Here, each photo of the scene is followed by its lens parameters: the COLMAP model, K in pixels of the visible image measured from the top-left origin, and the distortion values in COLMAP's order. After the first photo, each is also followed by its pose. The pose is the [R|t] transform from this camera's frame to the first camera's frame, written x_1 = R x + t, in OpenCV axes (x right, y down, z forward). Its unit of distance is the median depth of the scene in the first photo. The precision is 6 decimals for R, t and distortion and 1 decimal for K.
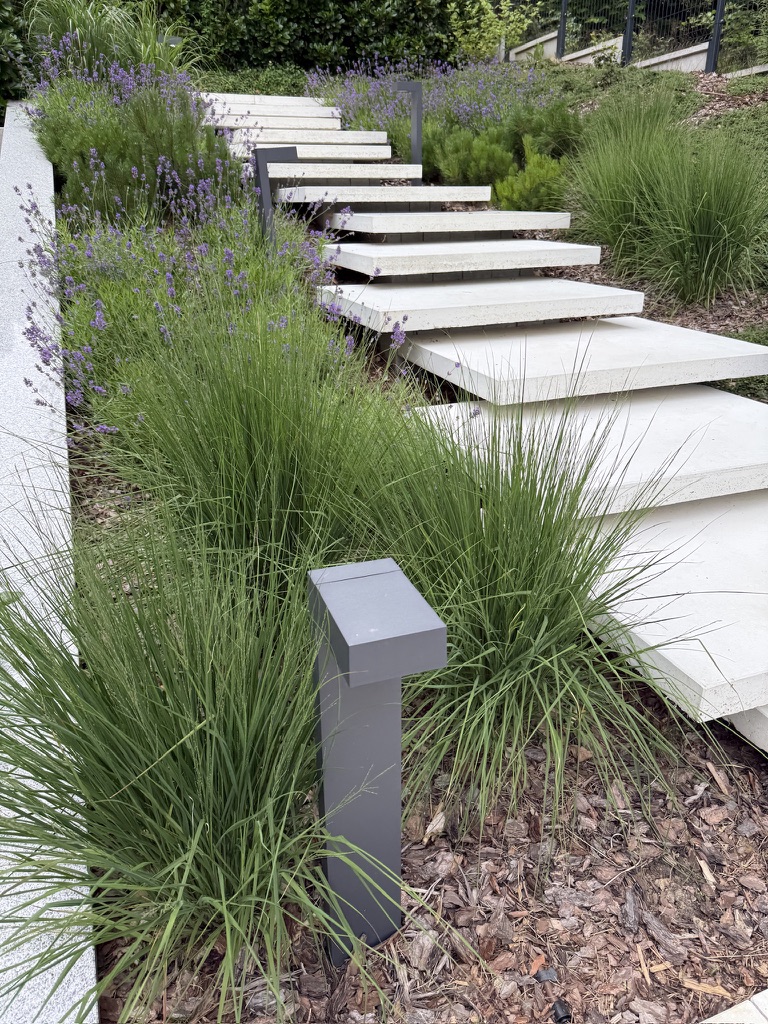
lens RADIAL K [[624.7, 0, 385.2], [0, 624.7, 519.4], [0, 0, 1]] dist [-0.008417, -0.000220]
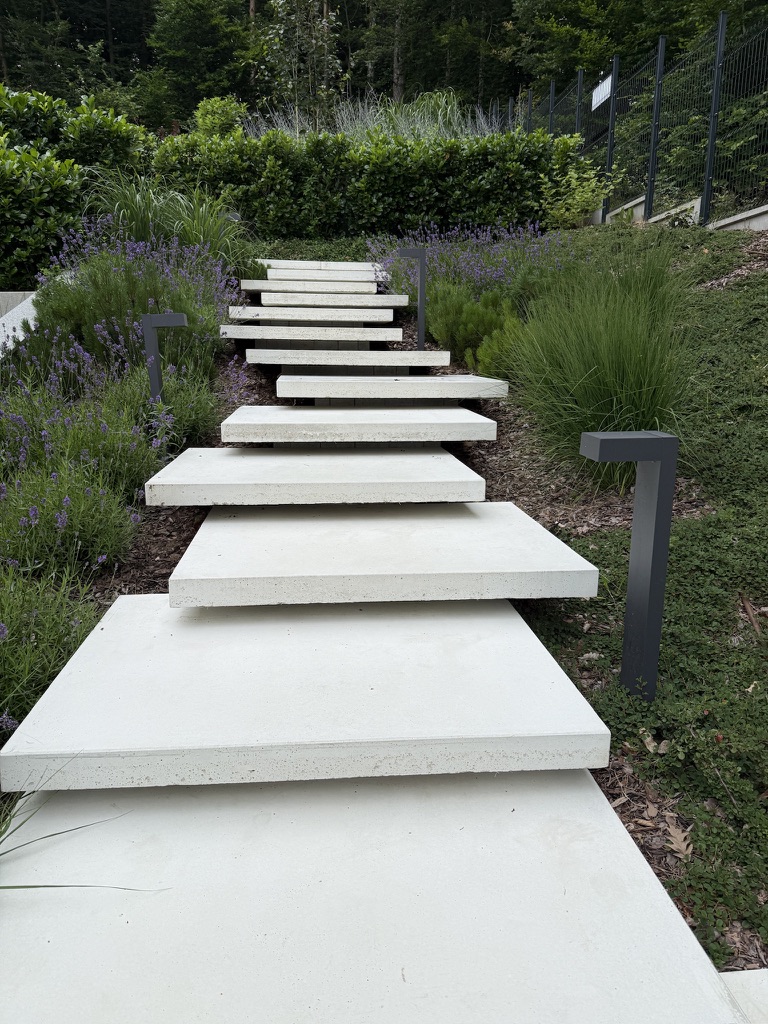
lens RADIAL K [[715.6, 0, 381.7], [0, 715.6, 505.8], [0, 0, 1]] dist [0.003158, -0.007283]
pose [[0.968418, 0.068150, -0.239837, 0.156782], [-0.128818, 0.960349, -0.247256, -0.028575], [0.213477, 0.270342, 0.938799, 0.040825]]
